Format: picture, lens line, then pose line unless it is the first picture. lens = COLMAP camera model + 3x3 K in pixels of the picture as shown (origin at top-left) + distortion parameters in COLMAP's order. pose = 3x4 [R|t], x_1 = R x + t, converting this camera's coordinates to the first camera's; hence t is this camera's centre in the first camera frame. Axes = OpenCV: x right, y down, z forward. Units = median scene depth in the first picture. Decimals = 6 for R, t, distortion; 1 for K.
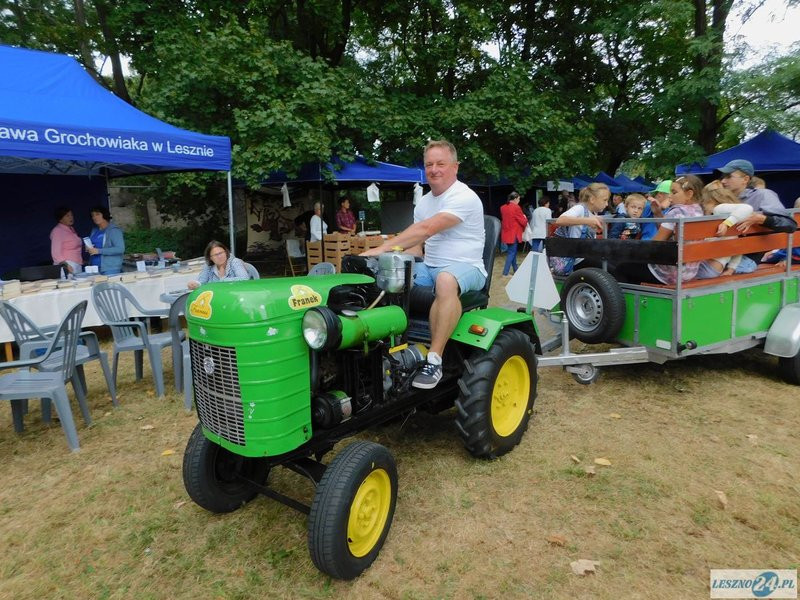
lens RADIAL K [[520.0, 0, 401.1], [0, 520.0, 298.9], [0, 0, 1]] dist [-0.075634, 0.014678]
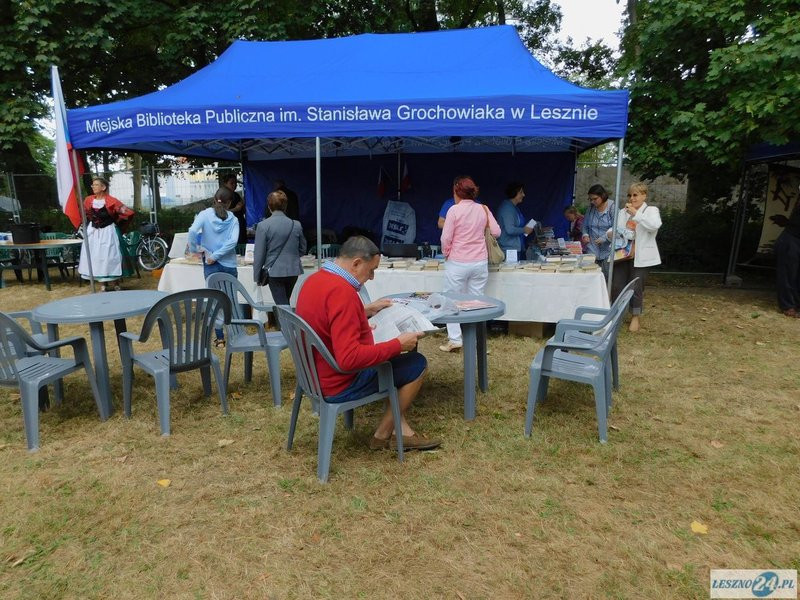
lens RADIAL K [[520.0, 0, 399.5], [0, 520.0, 301.7], [0, 0, 1]] dist [-0.075634, 0.014678]
pose [[0.439596, 0.196887, -0.876351, 0.237665], [-0.154368, 0.977723, 0.142228, -0.100421], [0.884831, 0.072758, 0.460196, 0.522912]]
